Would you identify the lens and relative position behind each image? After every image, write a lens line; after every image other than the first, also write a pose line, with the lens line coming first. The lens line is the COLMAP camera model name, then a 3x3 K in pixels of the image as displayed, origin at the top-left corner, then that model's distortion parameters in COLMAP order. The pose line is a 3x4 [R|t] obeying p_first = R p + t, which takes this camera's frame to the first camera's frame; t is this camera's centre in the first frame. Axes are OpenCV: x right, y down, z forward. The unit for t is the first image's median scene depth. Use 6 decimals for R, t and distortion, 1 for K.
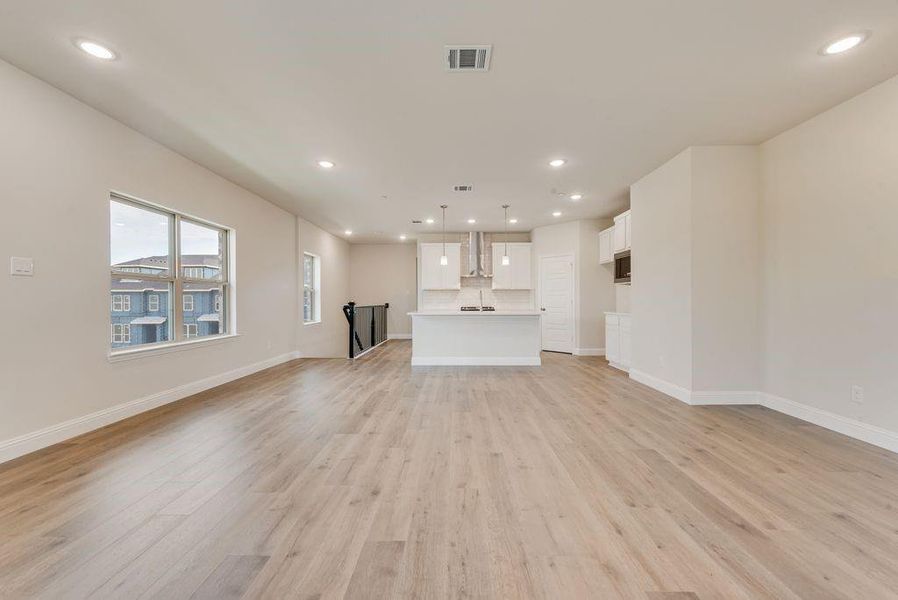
lens RADIAL K [[355.1, 0, 447.9], [0, 355.1, 301.3], [0, 0, 1]] dist [0.008967, -0.001774]
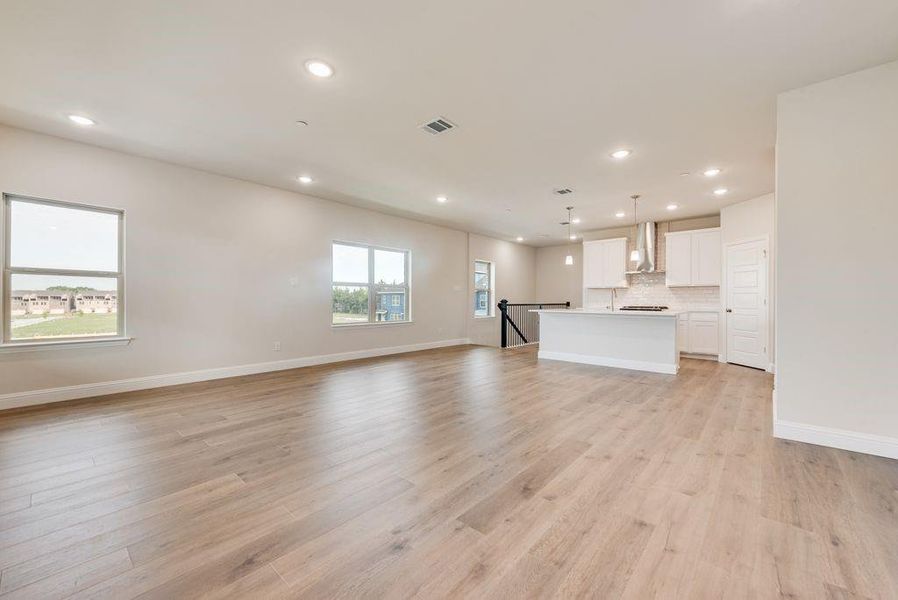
lens RADIAL K [[355.1, 0, 446.0], [0, 355.1, 299.1], [0, 0, 1]] dist [0.008967, -0.001774]
pose [[0.753337, 0.001950, -0.657631, 0.312449], [-0.005037, 0.999983, -0.002806, 0.002502], [0.657615, 0.005426, 0.753335, -0.012644]]
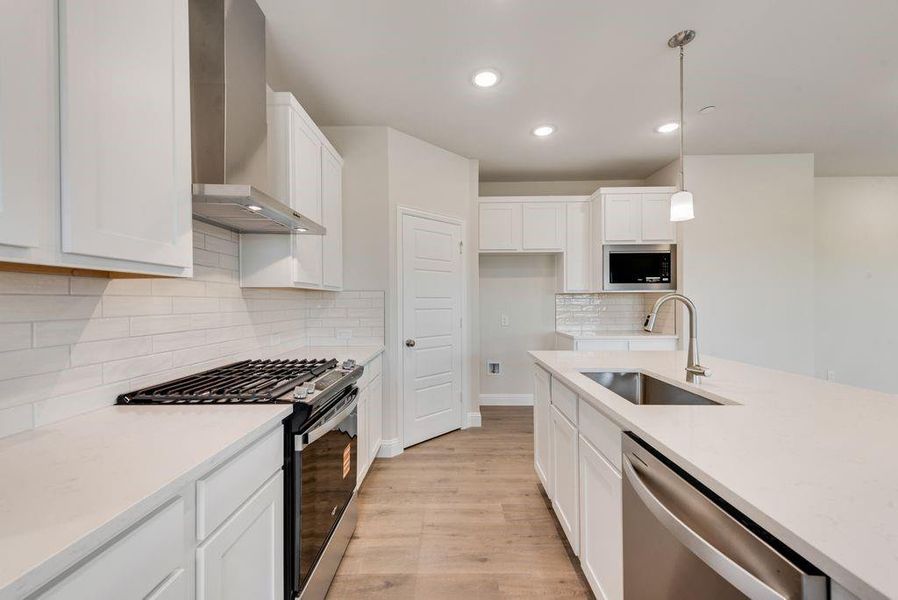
lens RADIAL K [[355.1, 0, 441.7], [0, 355.1, 302.3], [0, 0, 1]] dist [0.008967, -0.001774]
pose [[0.012782, -0.001545, 0.999917, -0.121226], [0.006141, 0.999980, 0.001466, -0.023307], [-0.999899, 0.006121, 0.012791, 0.944413]]
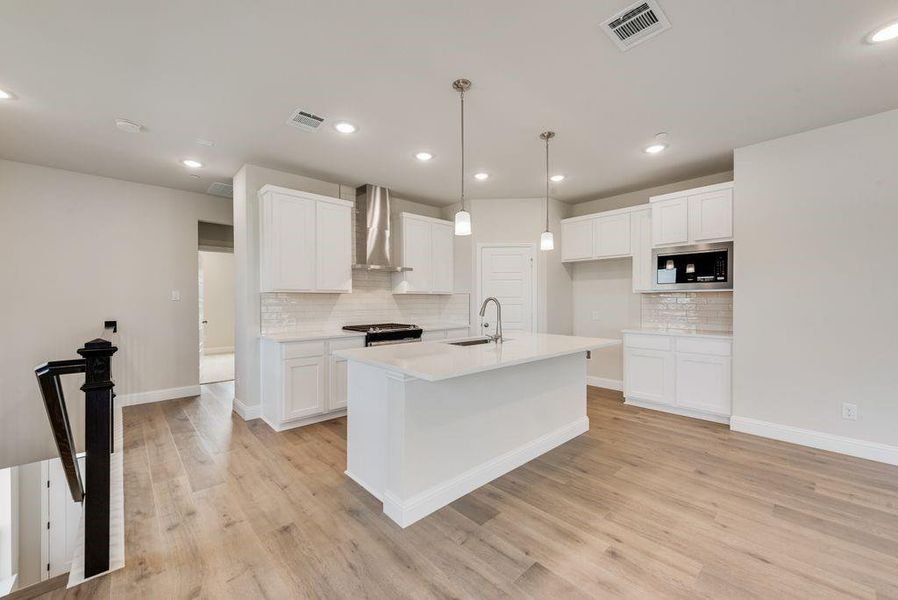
lens RADIAL K [[355.1, 0, 447.0], [0, 355.1, 304.9], [0, 0, 1]] dist [0.008967, -0.001774]
pose [[0.722997, -0.011752, 0.690751, -0.231826], [0.003477, 0.999905, 0.013373, -0.023553], [-0.690842, -0.007267, 0.722969, 0.567954]]
